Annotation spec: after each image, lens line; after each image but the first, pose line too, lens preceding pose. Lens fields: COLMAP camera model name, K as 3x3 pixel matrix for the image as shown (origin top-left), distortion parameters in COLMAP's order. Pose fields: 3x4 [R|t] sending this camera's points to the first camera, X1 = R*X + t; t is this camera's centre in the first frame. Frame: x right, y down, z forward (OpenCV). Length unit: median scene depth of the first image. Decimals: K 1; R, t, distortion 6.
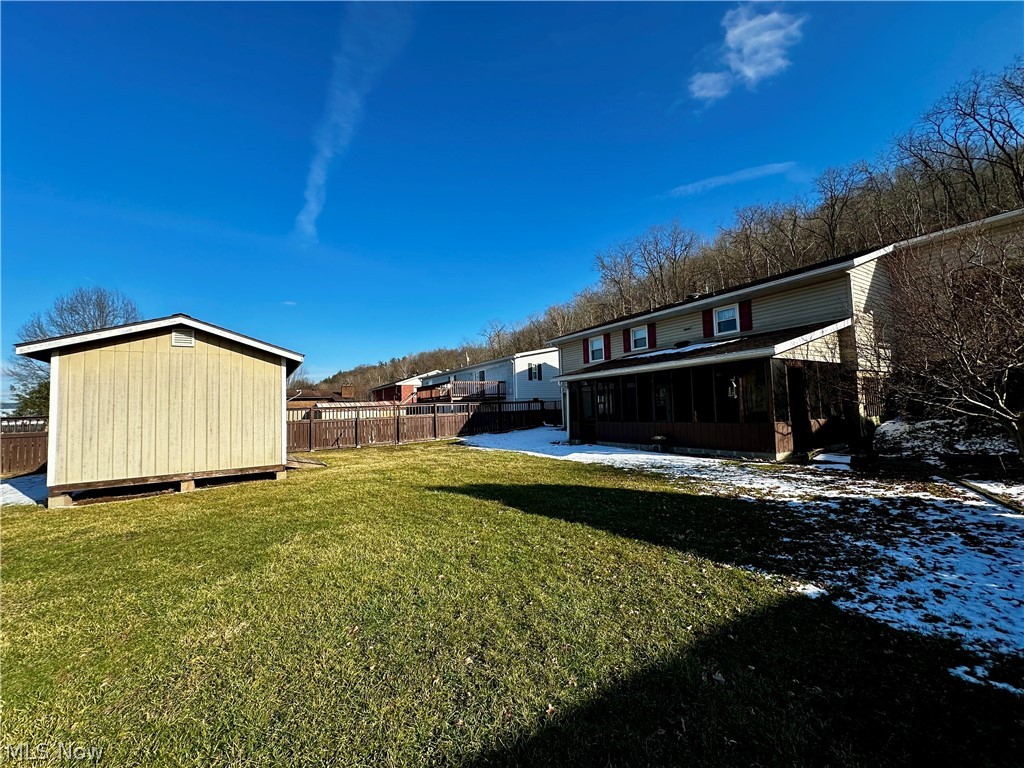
lens RADIAL K [[408.0, 0, 512.8], [0, 408.0, 384.5], [0, 0, 1]] dist [-0.001185, 0.000715]
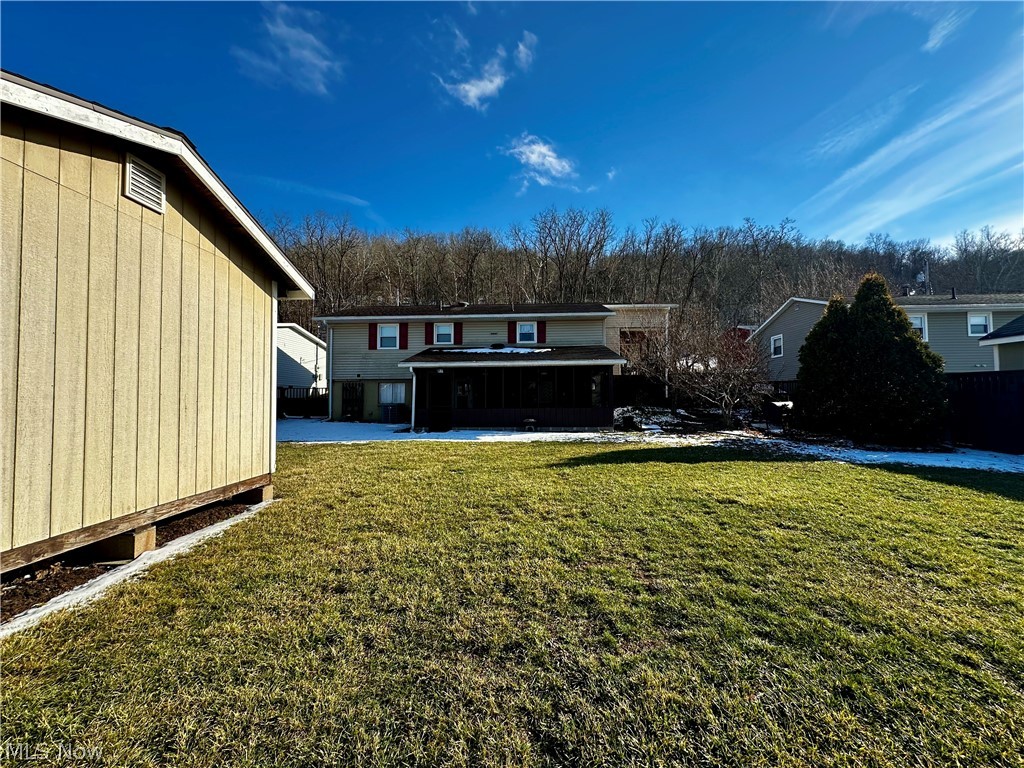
lens RADIAL K [[408.0, 0, 512.8], [0, 408.0, 384.5], [0, 0, 1]] dist [-0.001185, 0.000715]
pose [[0.570220, 0.056590, 0.819540, -0.839861], [-0.061165, 0.997780, -0.026341, 0.069162], [-0.819212, -0.035107, 0.572416, 0.409665]]
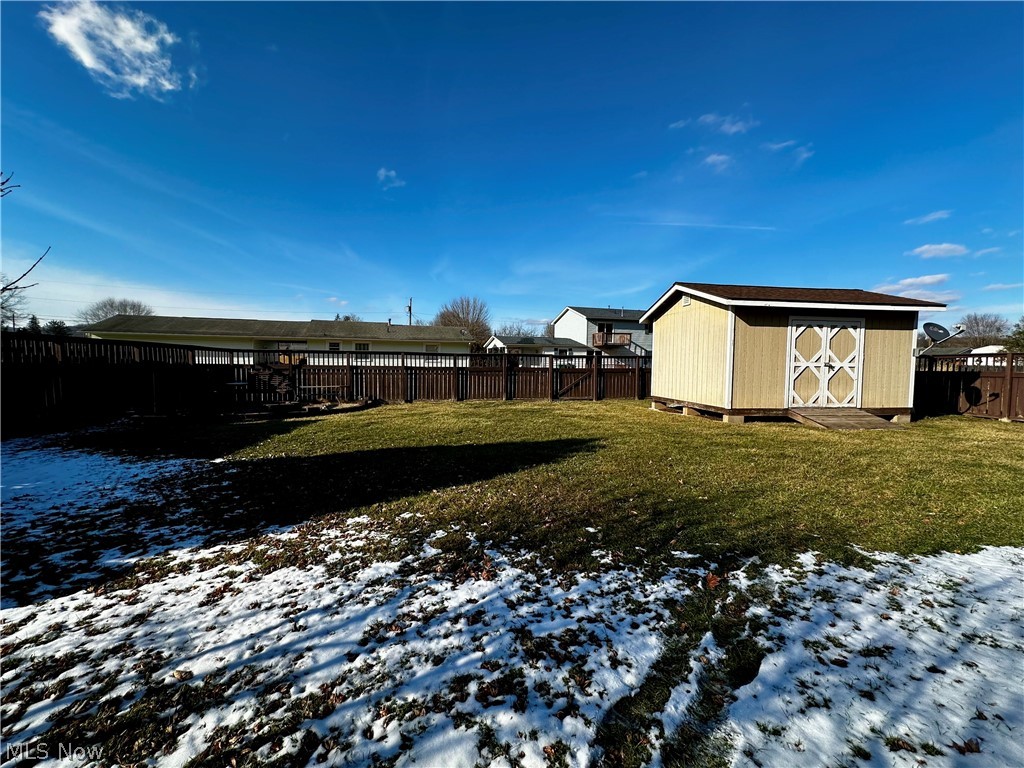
lens RADIAL K [[408.0, 0, 512.8], [0, 408.0, 384.5], [0, 0, 1]] dist [-0.001185, 0.000715]
pose [[-0.425672, 0.080065, -0.901328, 0.576925], [0.058185, 0.996438, 0.061035, 0.043971], [0.903005, -0.026463, -0.428815, 0.956646]]
